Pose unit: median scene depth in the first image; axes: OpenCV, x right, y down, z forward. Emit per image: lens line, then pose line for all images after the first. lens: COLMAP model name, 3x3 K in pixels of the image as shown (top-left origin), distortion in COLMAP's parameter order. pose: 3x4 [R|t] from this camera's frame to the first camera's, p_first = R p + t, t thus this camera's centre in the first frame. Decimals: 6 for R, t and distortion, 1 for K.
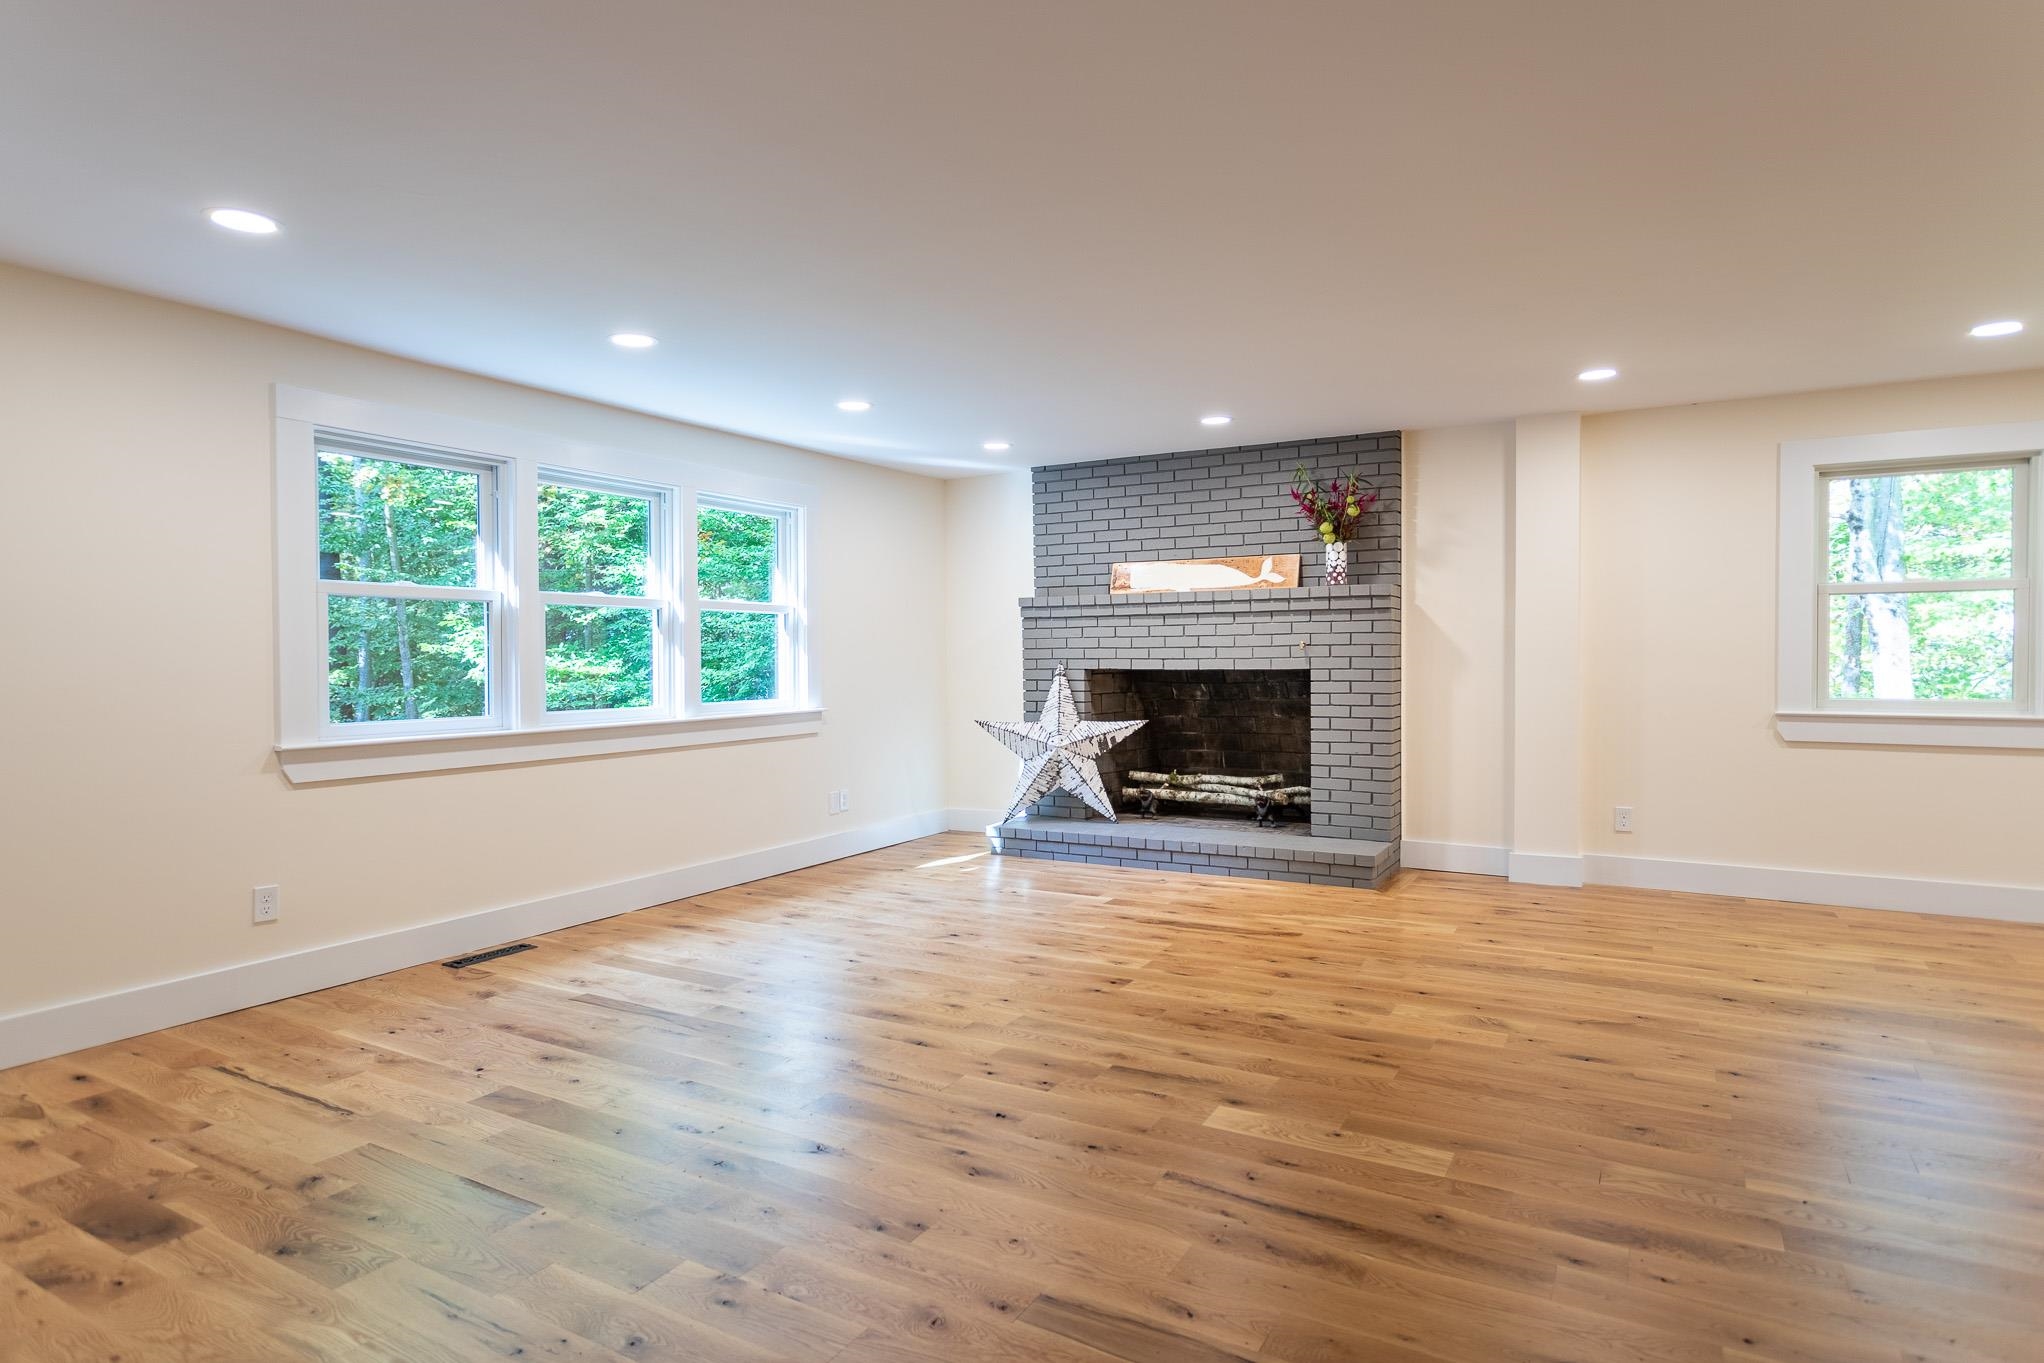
lens RADIAL K [[1127.1, 0, 1031.6], [0, 1127.1, 674.2], [0, 0, 1]] dist [-0.005830, 0.005870]
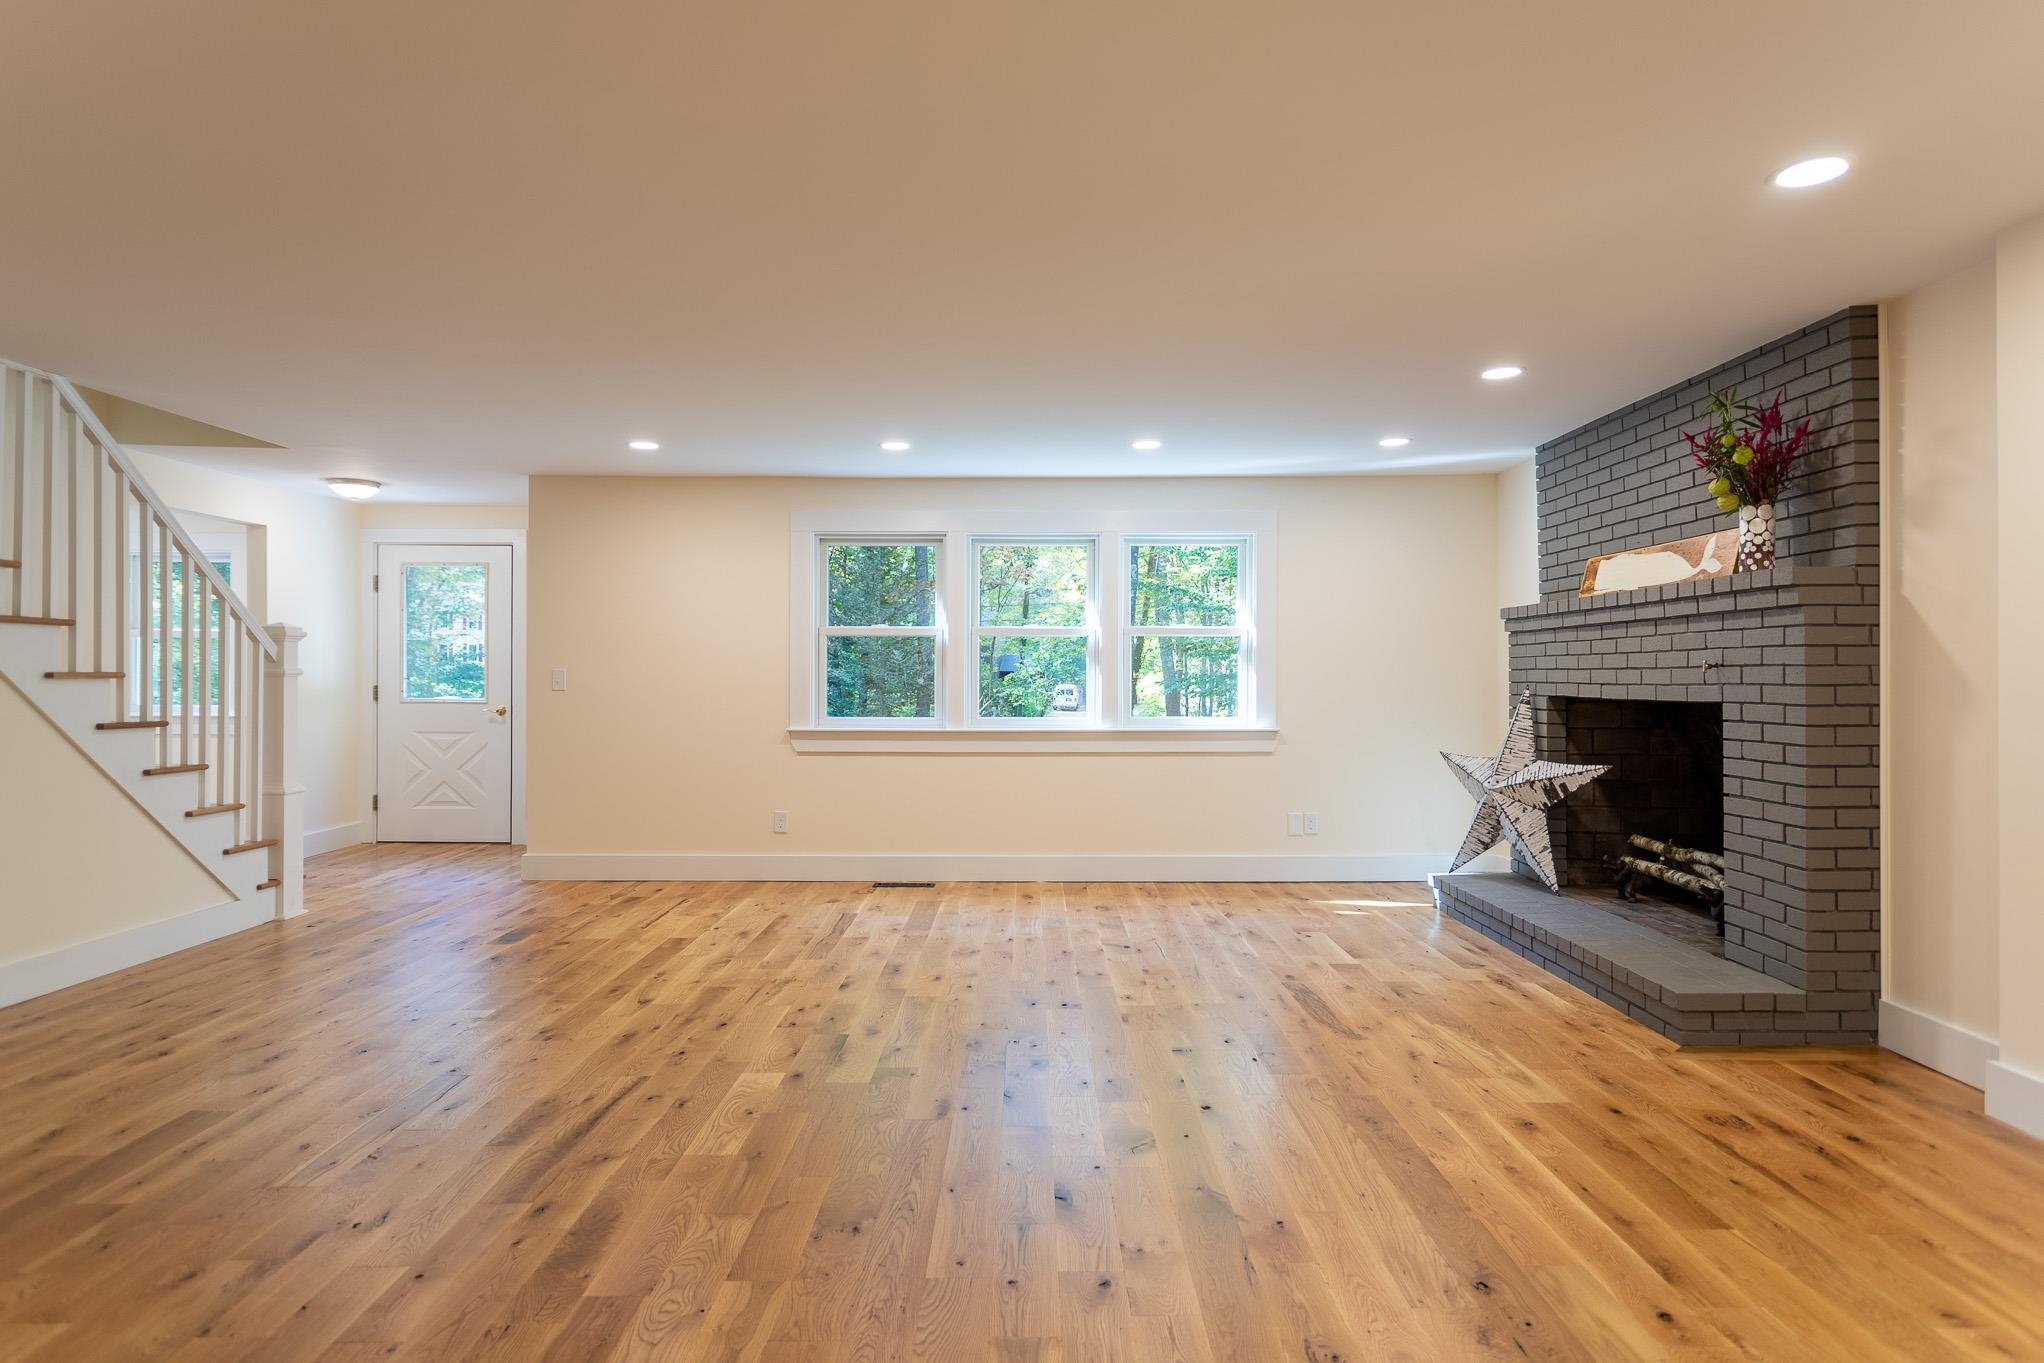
lens RADIAL K [[1127.1, 0, 983.1], [0, 1127.1, 663.8], [0, 0, 1]] dist [-0.005830, 0.005870]
pose [[0.467534, -0.001460, -0.883974, 0.626274], [-0.018568, 0.999762, -0.011471, -0.011483], [0.883780, 0.021777, 0.467396, 0.311293]]
